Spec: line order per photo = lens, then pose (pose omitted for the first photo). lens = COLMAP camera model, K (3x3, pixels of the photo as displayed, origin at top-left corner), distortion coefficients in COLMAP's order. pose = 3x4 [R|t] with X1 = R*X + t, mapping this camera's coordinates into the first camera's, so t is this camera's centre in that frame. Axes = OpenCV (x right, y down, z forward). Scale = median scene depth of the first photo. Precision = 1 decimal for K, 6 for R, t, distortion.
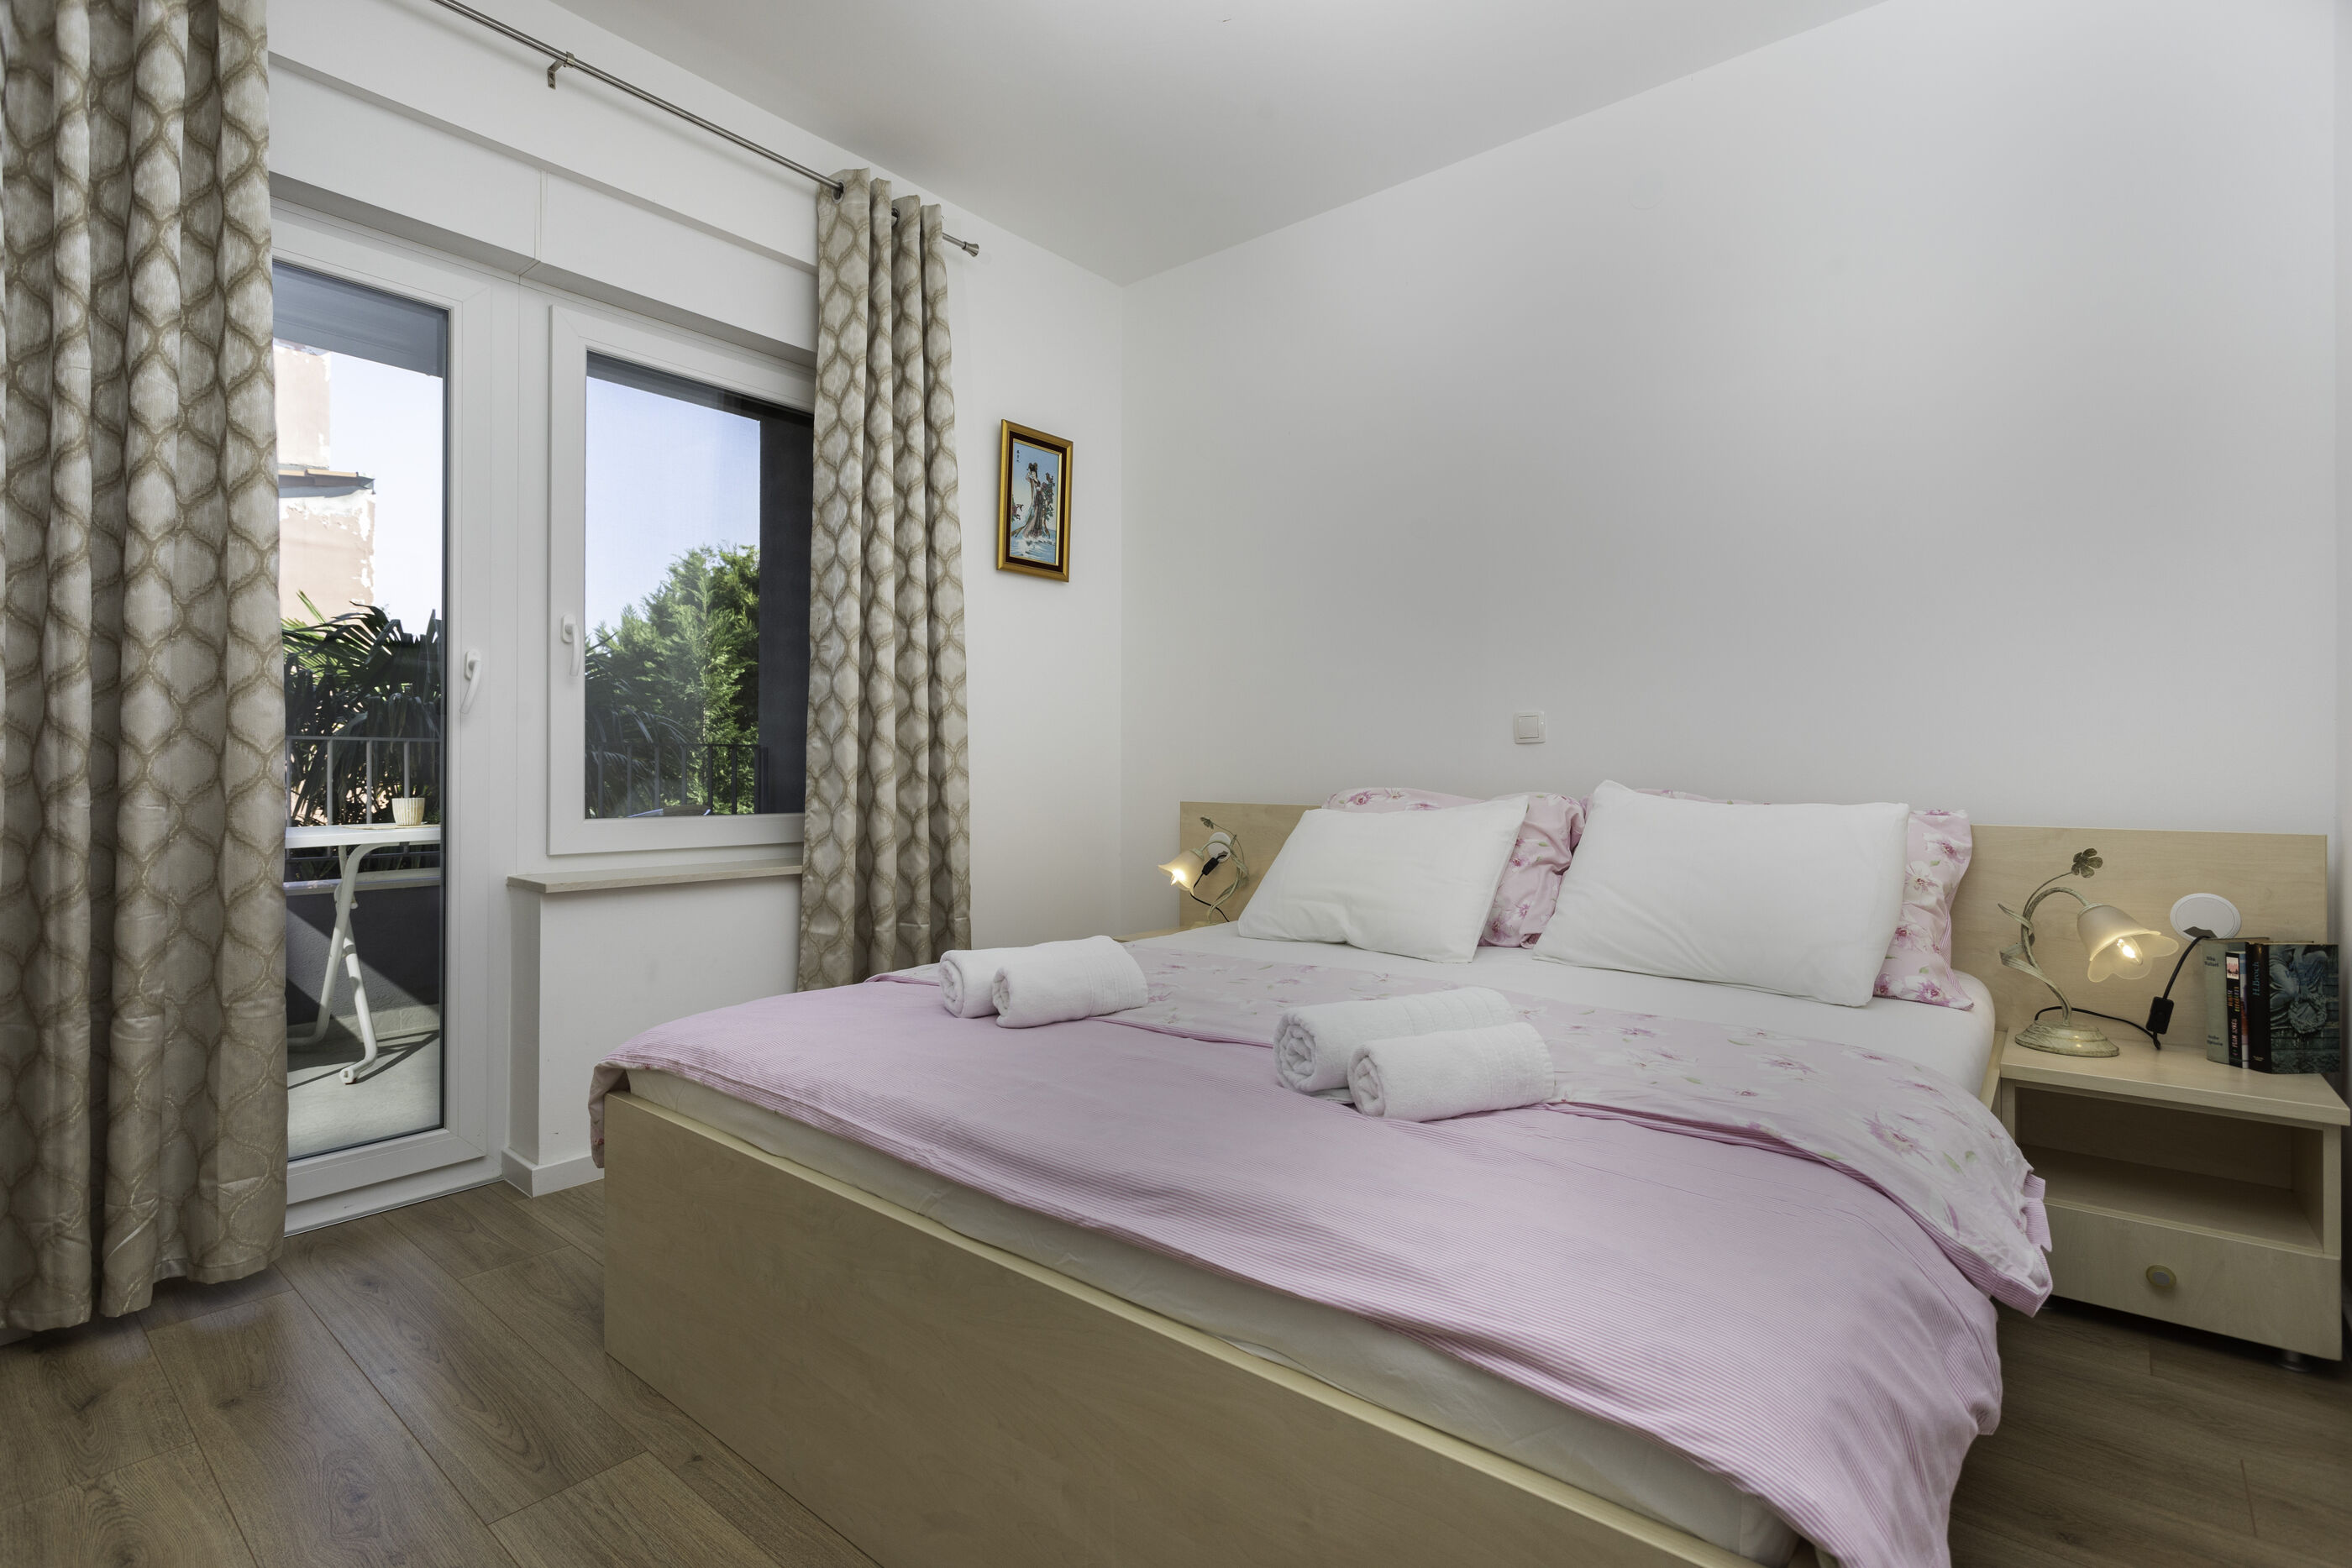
lens RADIAL K [[1097.3, 0, 1129.2], [0, 1097.3, 768.0], [0, 0, 1]] dist [-0.000301, 0.002537]
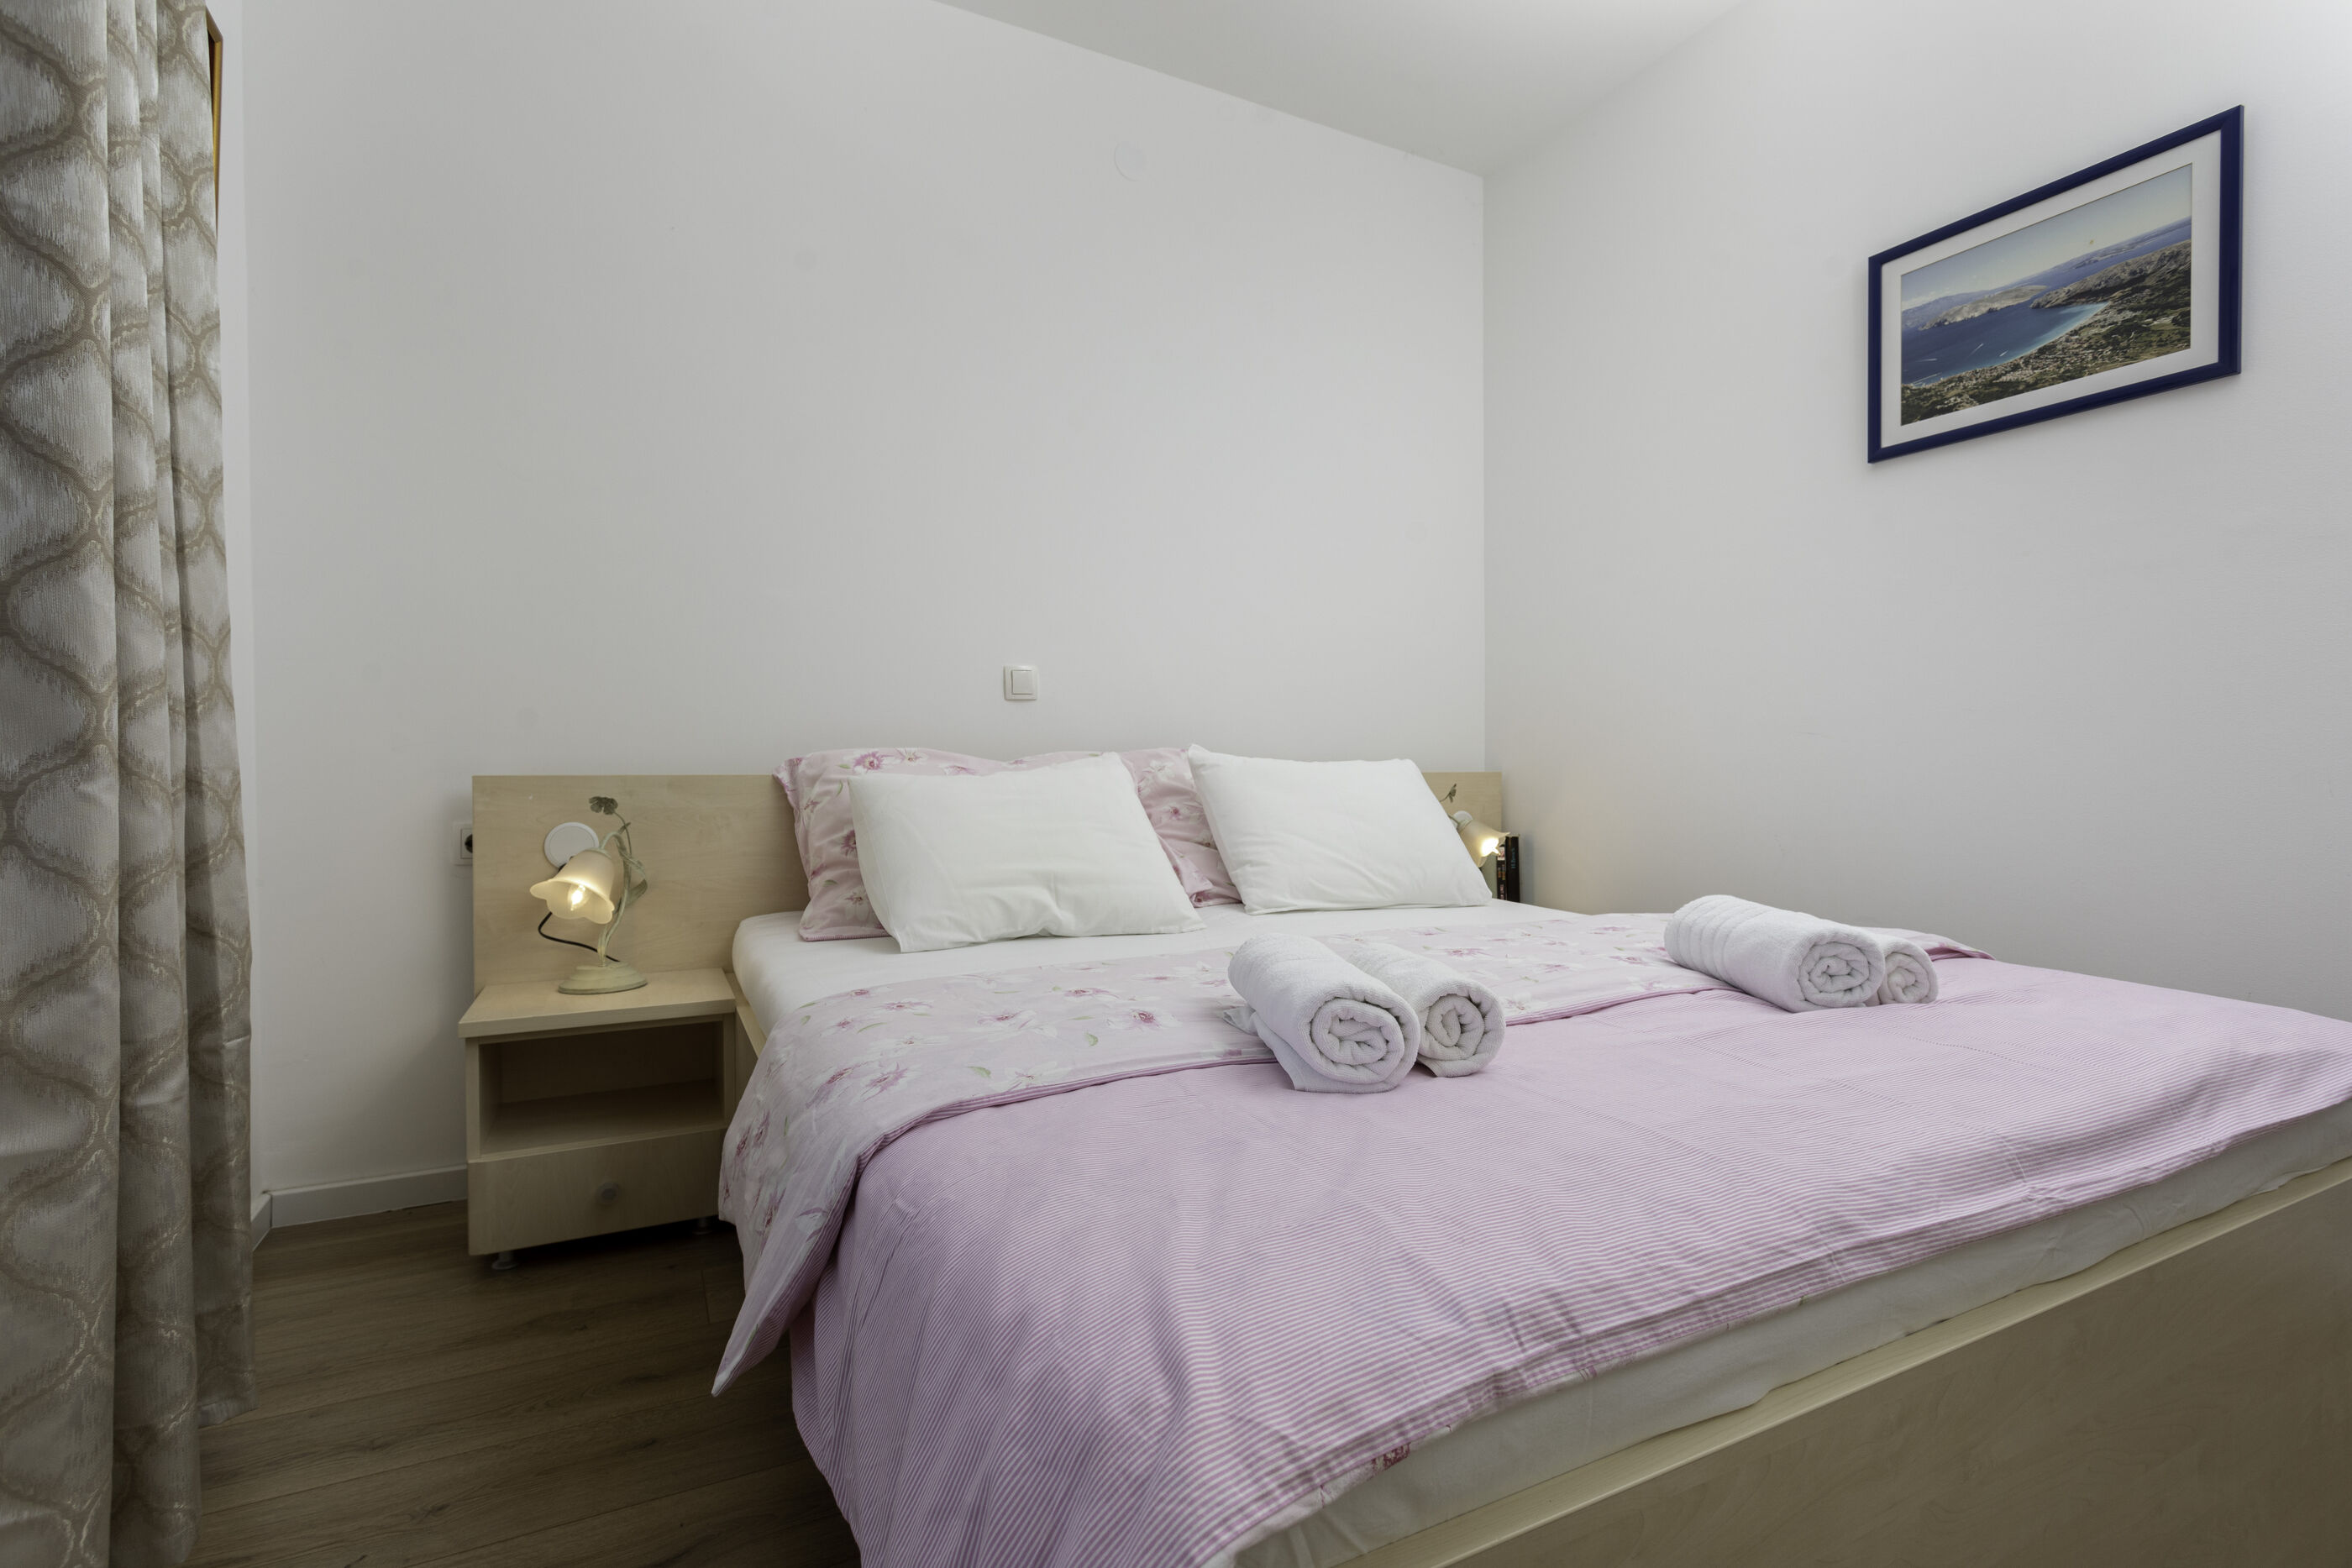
lens RADIAL K [[1097.3, 0, 1174.6], [0, 1097.3, 777.6], [0, 0, 1]] dist [-0.000301, 0.002537]
pose [[0.367944, -0.008061, 0.929813, -0.817436], [-0.001271, 0.999957, 0.009172, 0.060561], [-0.929847, -0.004556, 0.367918, 0.984819]]
